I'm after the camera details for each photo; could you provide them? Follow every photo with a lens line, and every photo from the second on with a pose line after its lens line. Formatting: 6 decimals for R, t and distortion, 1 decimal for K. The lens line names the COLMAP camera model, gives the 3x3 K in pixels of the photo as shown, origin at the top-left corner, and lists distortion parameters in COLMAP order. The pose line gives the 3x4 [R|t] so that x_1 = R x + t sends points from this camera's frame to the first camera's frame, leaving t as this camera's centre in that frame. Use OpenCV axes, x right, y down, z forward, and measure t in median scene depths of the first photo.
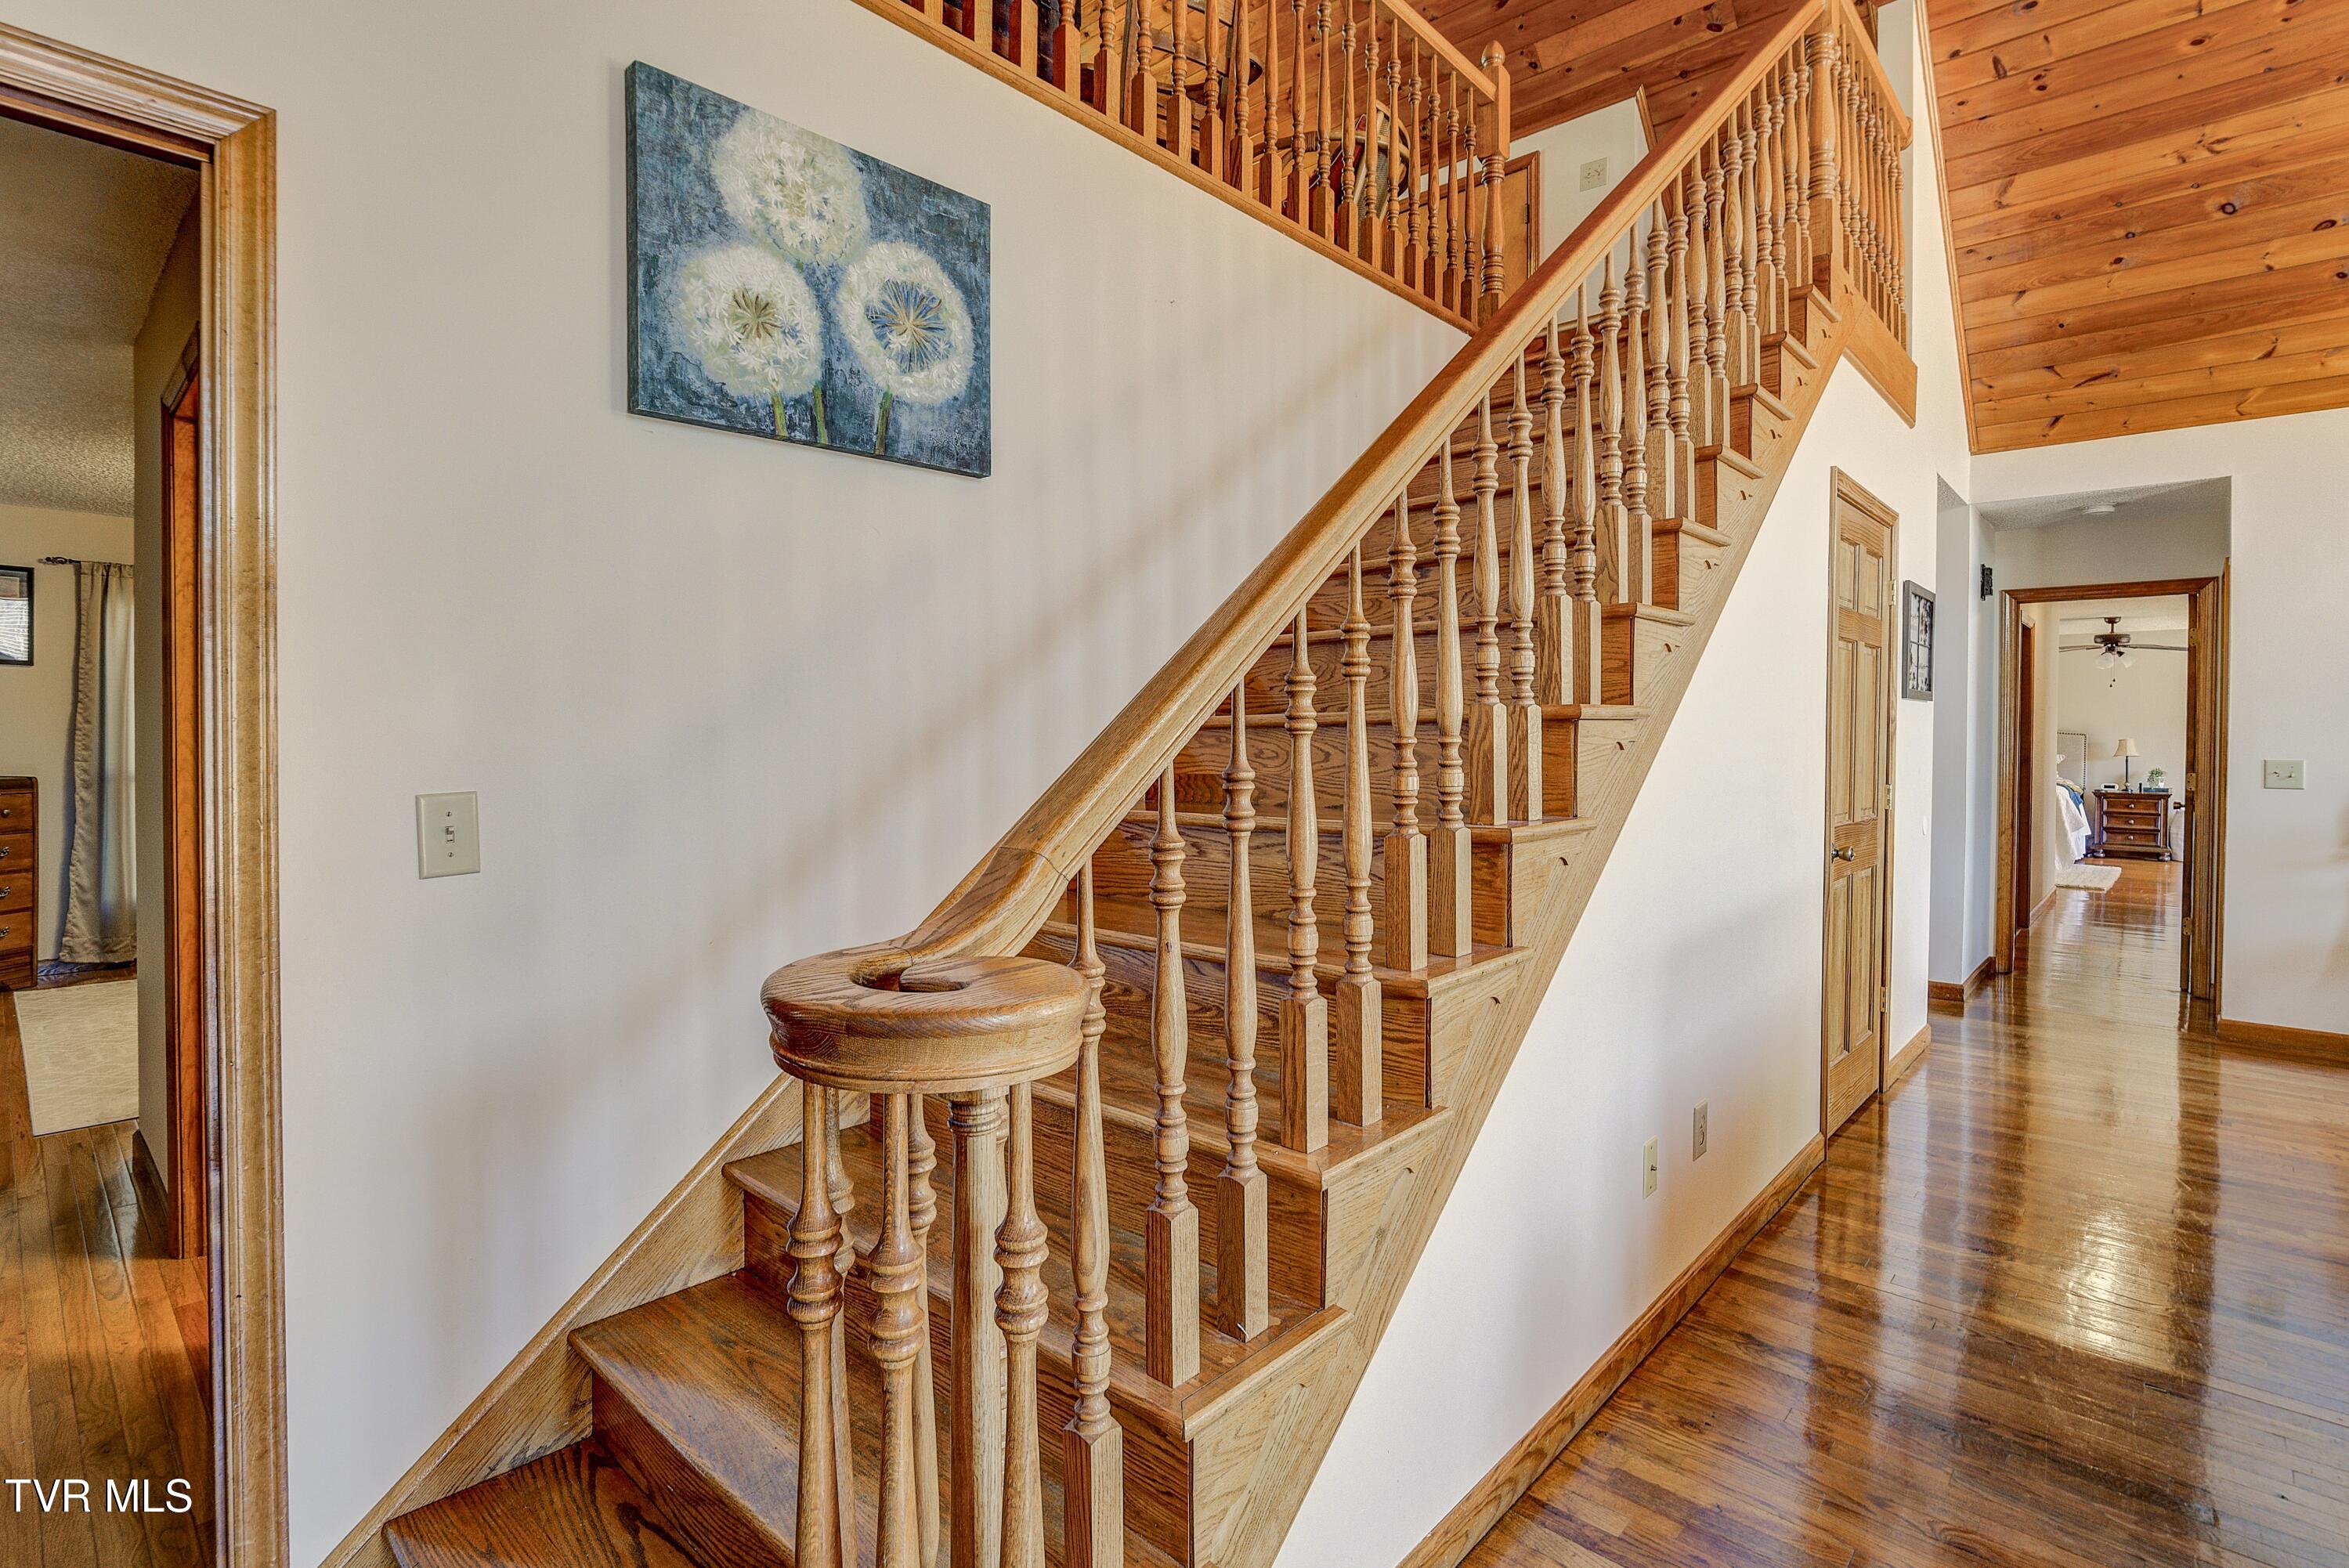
lens RADIAL K [[1126.1, 0, 1173.6], [0, 1126.1, 744.6], [0, 0, 1]] dist [-0.022652, -0.000444]
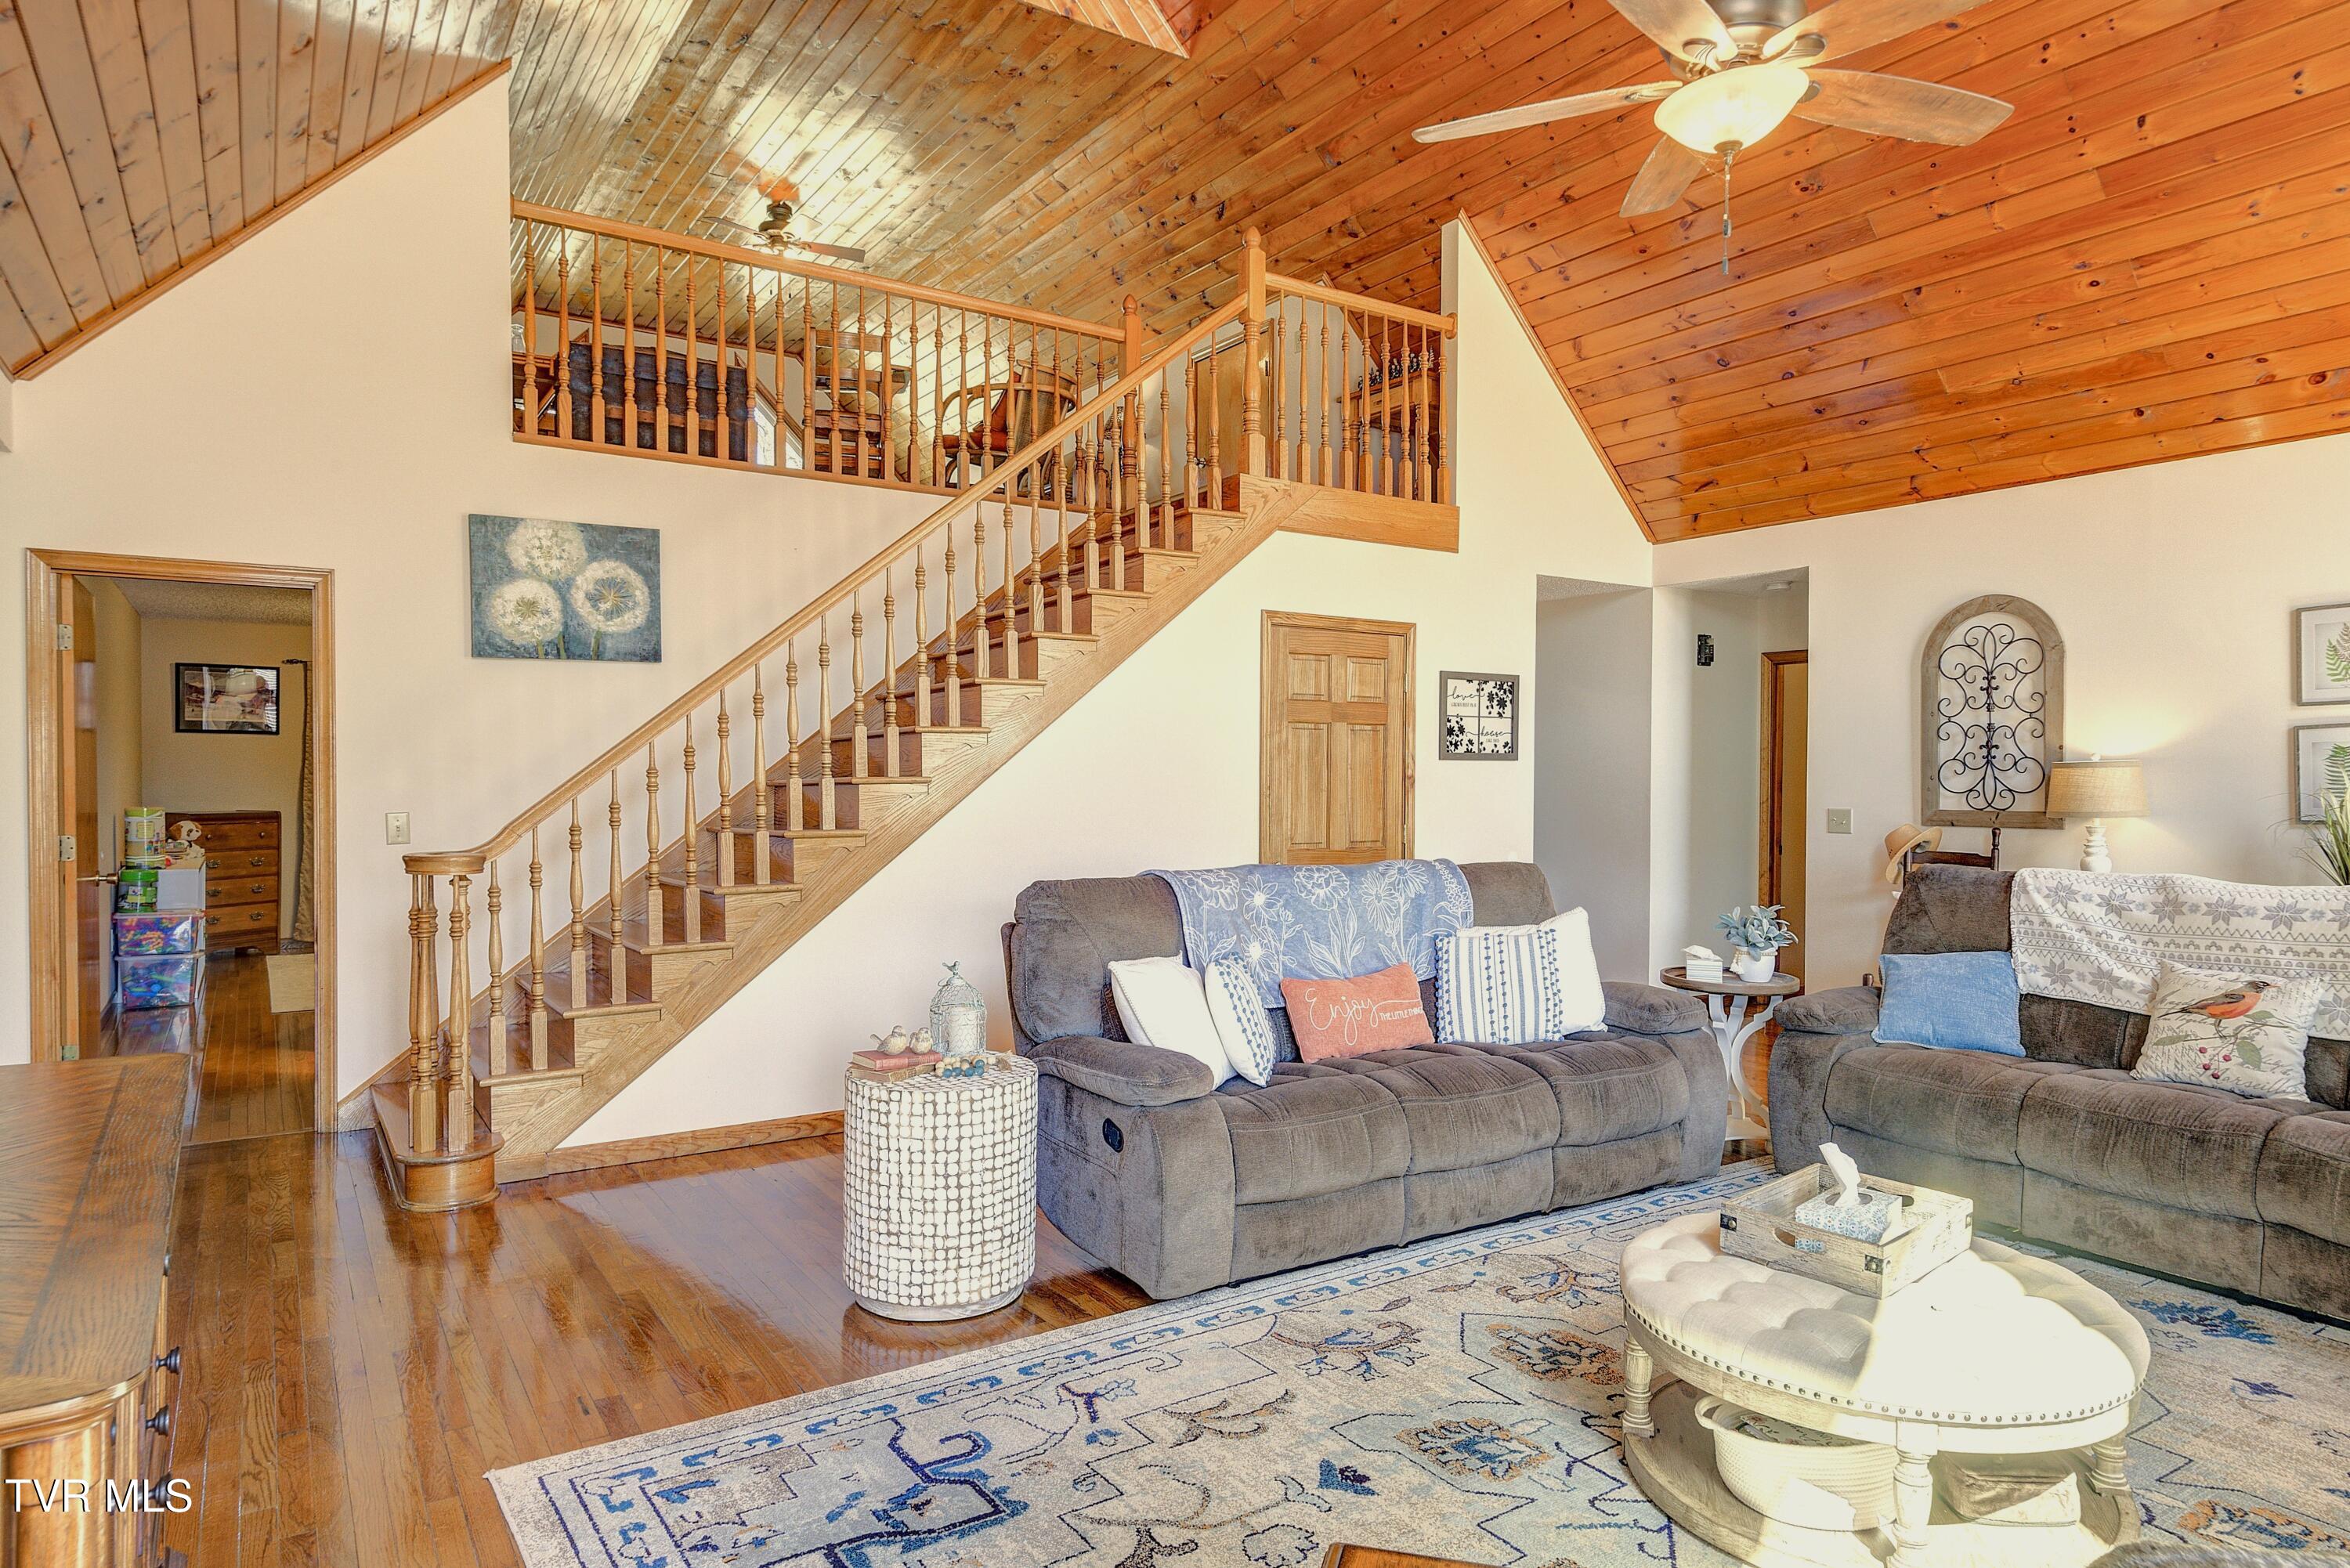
lens RADIAL K [[1371.5, 0, 1175.0], [0, 1371.5, 784.0], [0, 0, 1]] dist [-0.000406, -0.000329]
pose [[0.972531, 0.000509, -0.232772, 1.450728], [-0.000878, 0.999999, -0.001482, -0.016055], [0.232771, 0.001646, 0.972530, -1.320669]]
